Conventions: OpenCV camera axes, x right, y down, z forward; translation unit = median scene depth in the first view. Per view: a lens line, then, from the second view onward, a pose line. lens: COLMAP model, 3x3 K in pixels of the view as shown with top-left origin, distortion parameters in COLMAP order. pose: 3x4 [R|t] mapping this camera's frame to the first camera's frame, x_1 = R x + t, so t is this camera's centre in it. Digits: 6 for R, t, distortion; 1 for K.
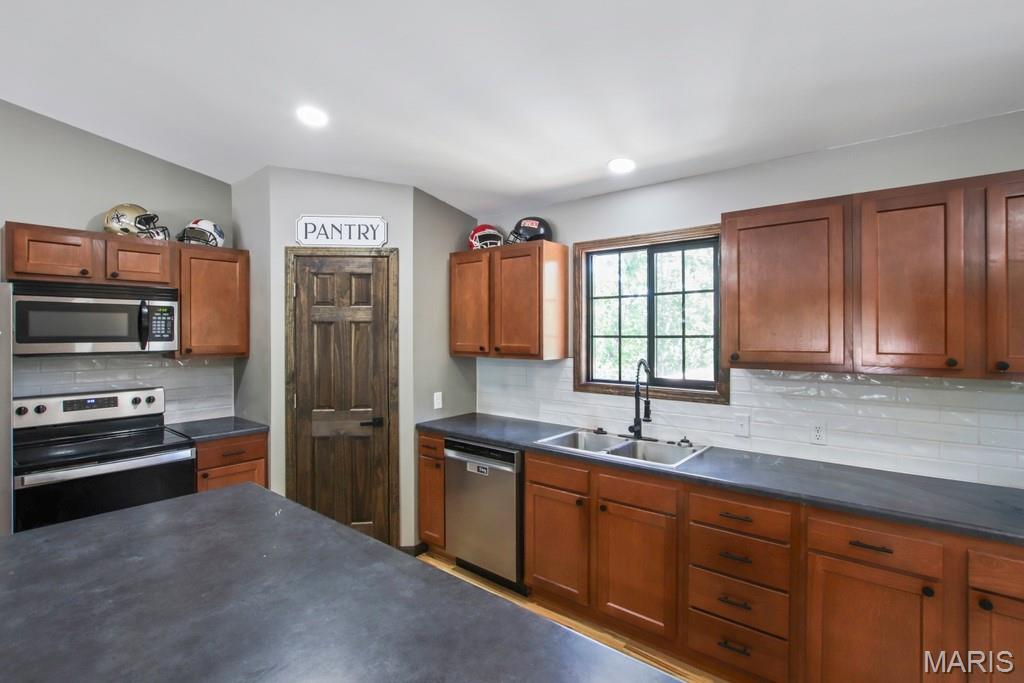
lens RADIAL K [[482.2, 0, 511.6], [0, 482.2, 331.1], [0, 0, 1]] dist [-0.013602, 0.000190]
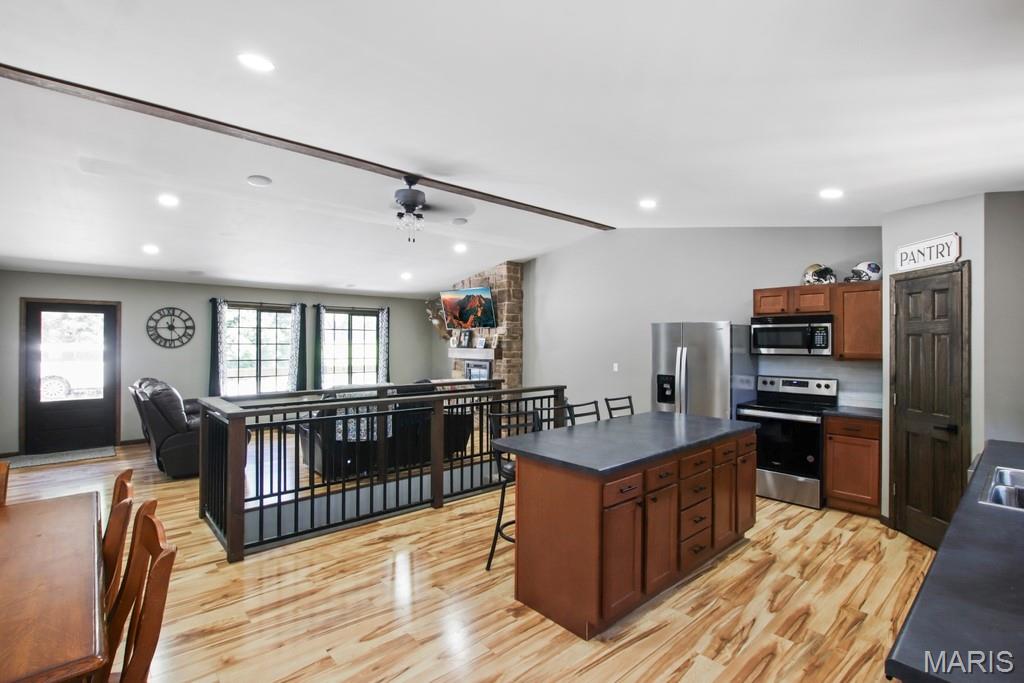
lens RADIAL K [[478.1, 0, 515.3], [0, 478.1, 343.9], [0, 0, 1]] dist [-0.011652, 0.000128]
pose [[-0.148368, 0.003552, -0.988926, 0.893721], [-0.001558, 0.999991, 0.003825, 0.000764], [0.988931, 0.002108, -0.148361, 0.213932]]
